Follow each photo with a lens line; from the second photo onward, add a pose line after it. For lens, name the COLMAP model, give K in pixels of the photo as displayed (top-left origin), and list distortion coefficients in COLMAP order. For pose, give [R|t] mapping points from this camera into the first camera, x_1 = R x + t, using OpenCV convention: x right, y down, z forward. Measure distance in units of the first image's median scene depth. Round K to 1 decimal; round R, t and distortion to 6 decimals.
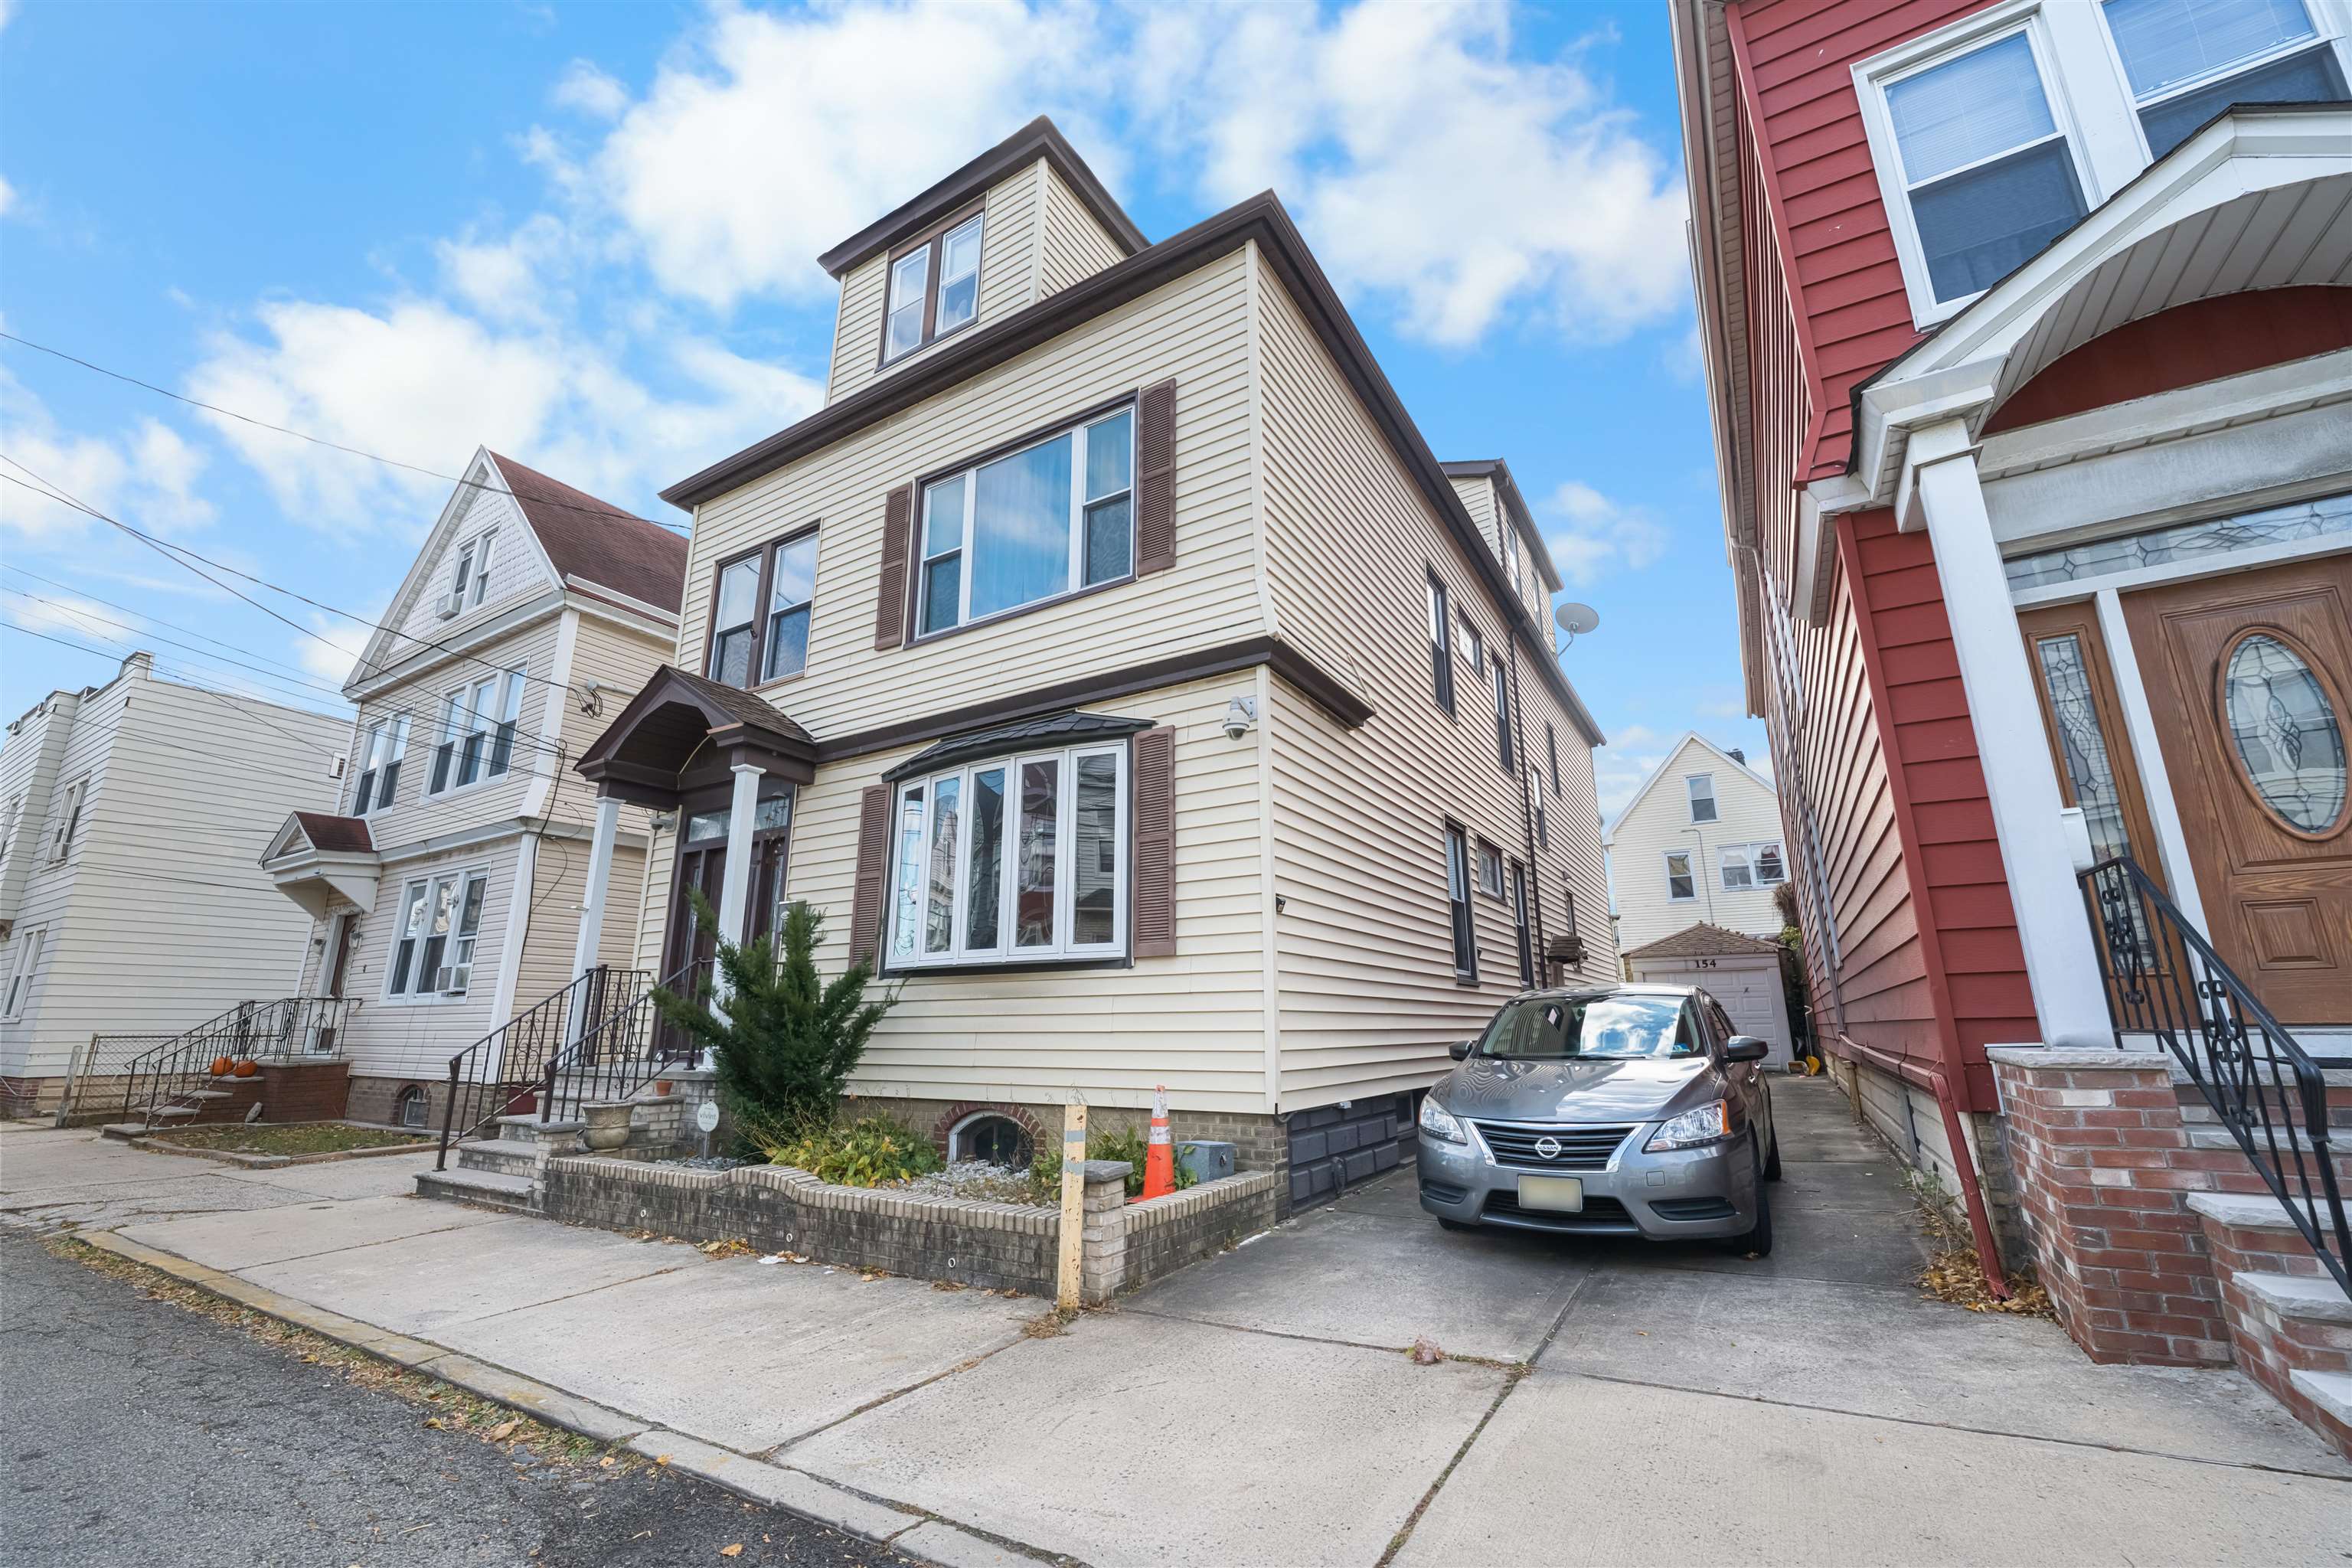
lens RADIAL K [[940.7, 0, 1176.0], [0, 940.7, 784.0], [0, 0, 1]] dist [-0.002035, -0.000524]
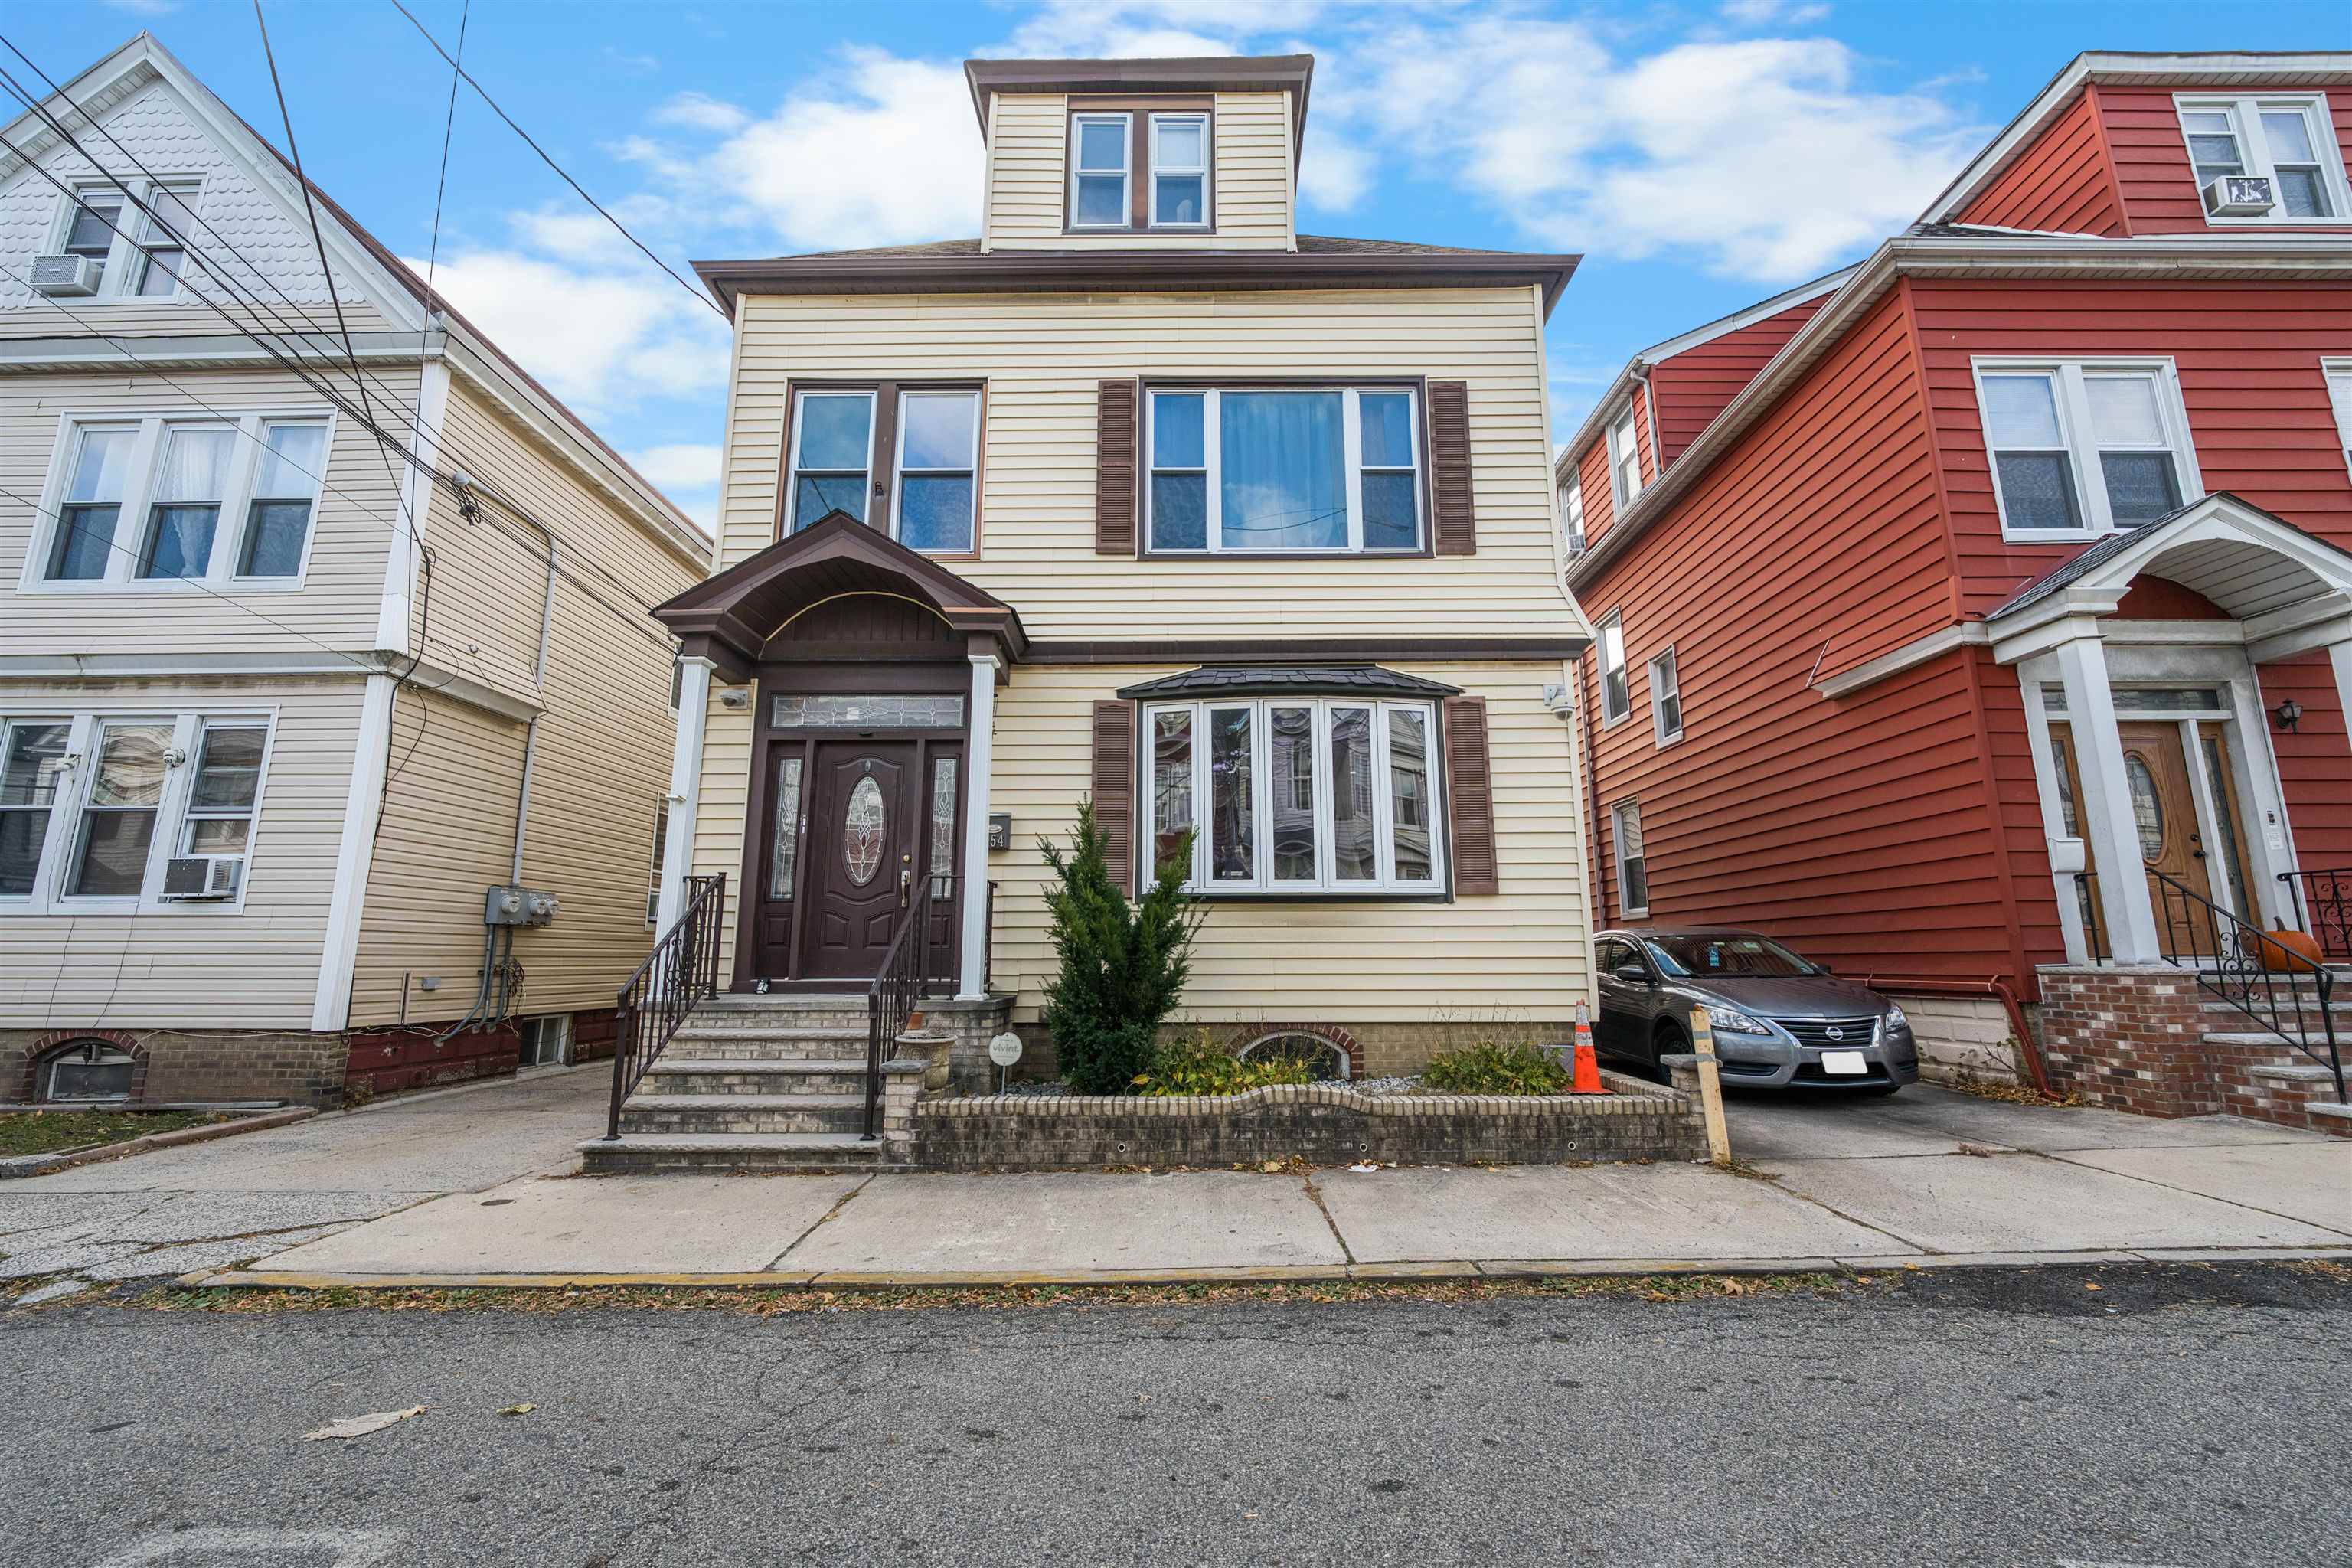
lens RADIAL K [[940.7, 0, 1176.0], [0, 940.7, 784.0], [0, 0, 1]] dist [-0.002035, -0.000524]
pose [[0.858884, 0.098506, 0.502607, -0.758882], [-0.131113, 0.990918, 0.029843, 0.050091], [-0.495103, -0.091530, 0.863999, 0.152797]]
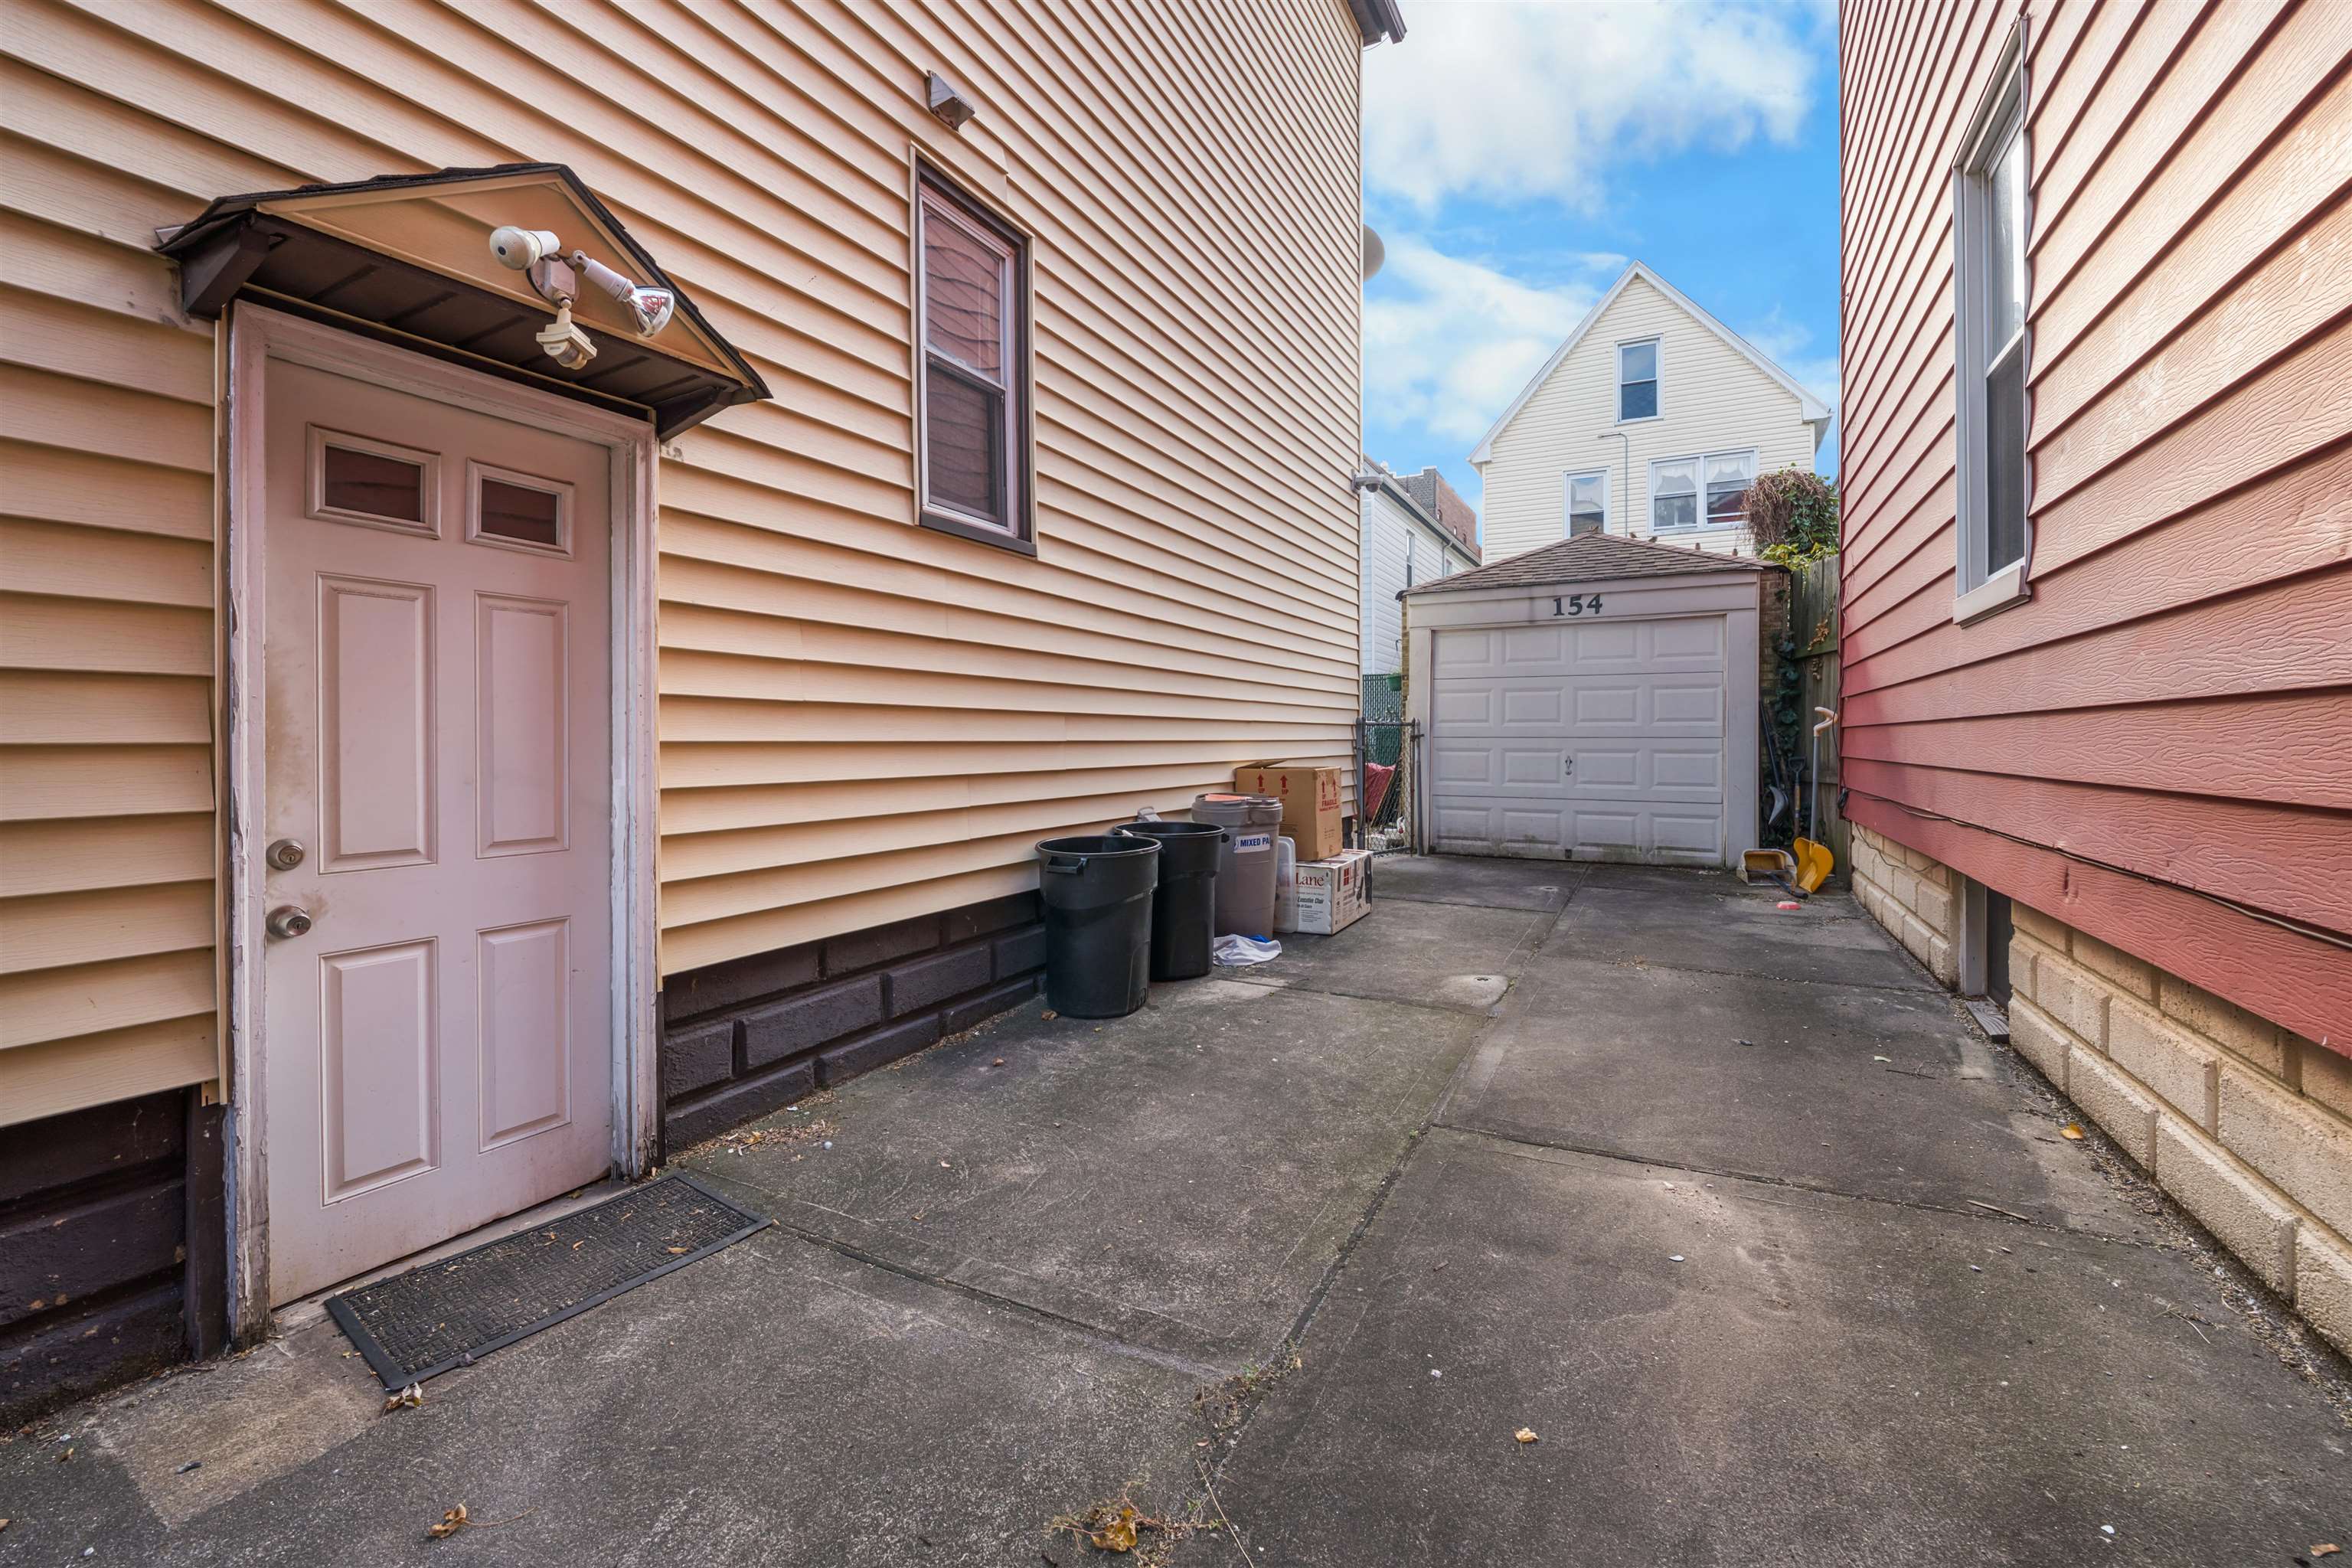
lens RADIAL K [[945.6, 0, 1173.0], [0, 945.6, 738.3], [0, 0, 1]] dist [-0.000709, 0.000001]
pose [[0.998227, 0.005583, 0.059264, 0.895928], [-0.020250, 0.968065, 0.249882, 0.362454], [-0.055976, -0.250639, 0.966461, 1.476754]]
